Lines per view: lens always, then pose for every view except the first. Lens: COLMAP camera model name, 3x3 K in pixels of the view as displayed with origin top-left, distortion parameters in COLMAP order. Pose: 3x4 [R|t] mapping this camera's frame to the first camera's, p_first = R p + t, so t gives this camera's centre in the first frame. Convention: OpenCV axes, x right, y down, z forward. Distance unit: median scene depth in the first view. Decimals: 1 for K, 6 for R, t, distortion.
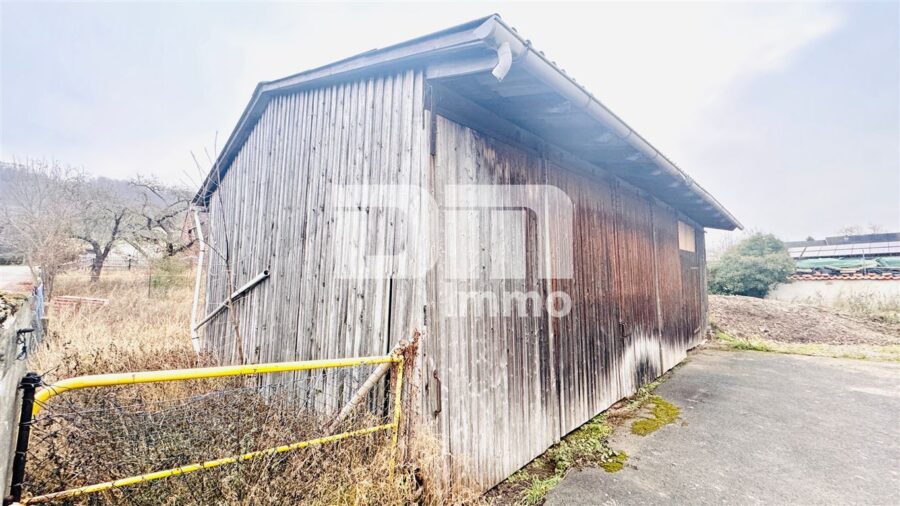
lens RADIAL K [[357.4, 0, 450.0], [0, 357.4, 253.0], [0, 0, 1]] dist [-0.000573, -0.000481]
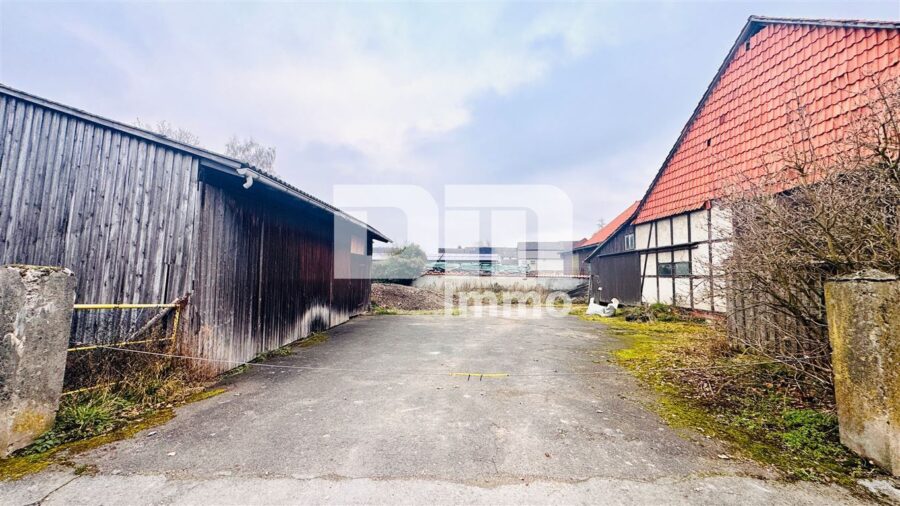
lens RADIAL K [[357.4, 0, 450.0], [0, 357.4, 253.0], [0, 0, 1]] dist [-0.000573, -0.000481]
pose [[0.725168, 0.060020, 0.685951, -0.219604], [-0.074862, 0.997161, -0.008108, -0.051906], [-0.684490, -0.045471, 0.727603, -0.772911]]
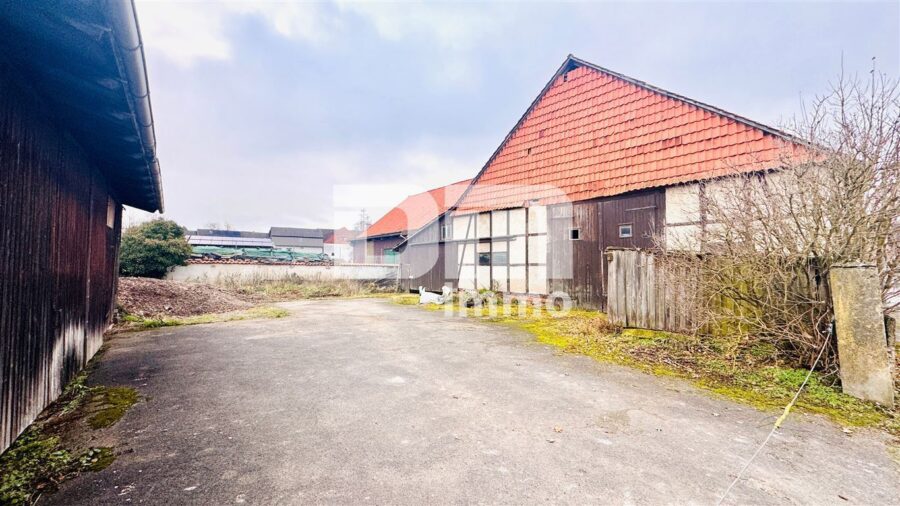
lens RADIAL K [[357.4, 0, 450.0], [0, 357.4, 253.0], [0, 0, 1]] dist [-0.000573, -0.000481]
pose [[0.130415, 0.046341, 0.990376, -0.202759], [-0.090140, 0.995324, -0.034702, 0.022029], [-0.987353, -0.084747, 0.133983, 0.050009]]
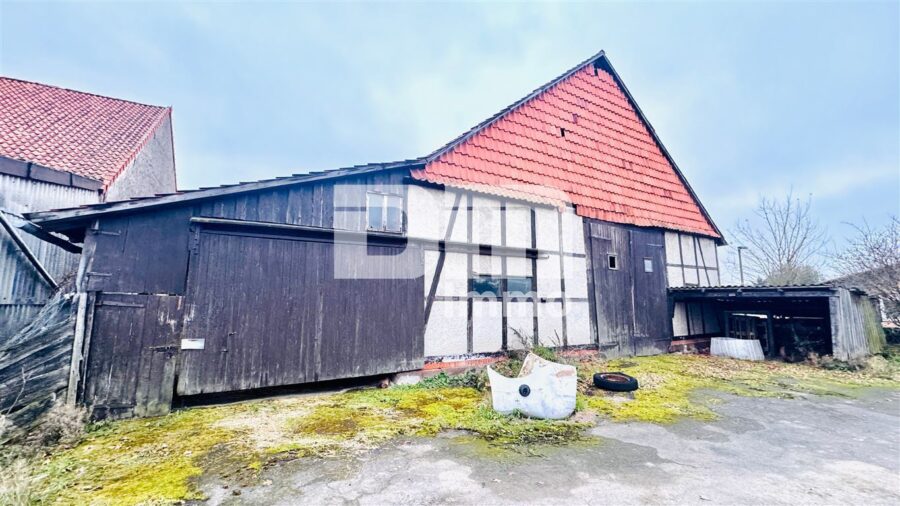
lens RADIAL K [[357.4, 0, 450.0], [0, 357.4, 253.0], [0, 0, 1]] dist [-0.000573, -0.000481]
pose [[-0.942091, 0.054536, 0.330894, 2.835922], [-0.022145, 0.974418, -0.223649, 0.156143], [-0.334626, -0.218026, -0.916783, 1.837544]]
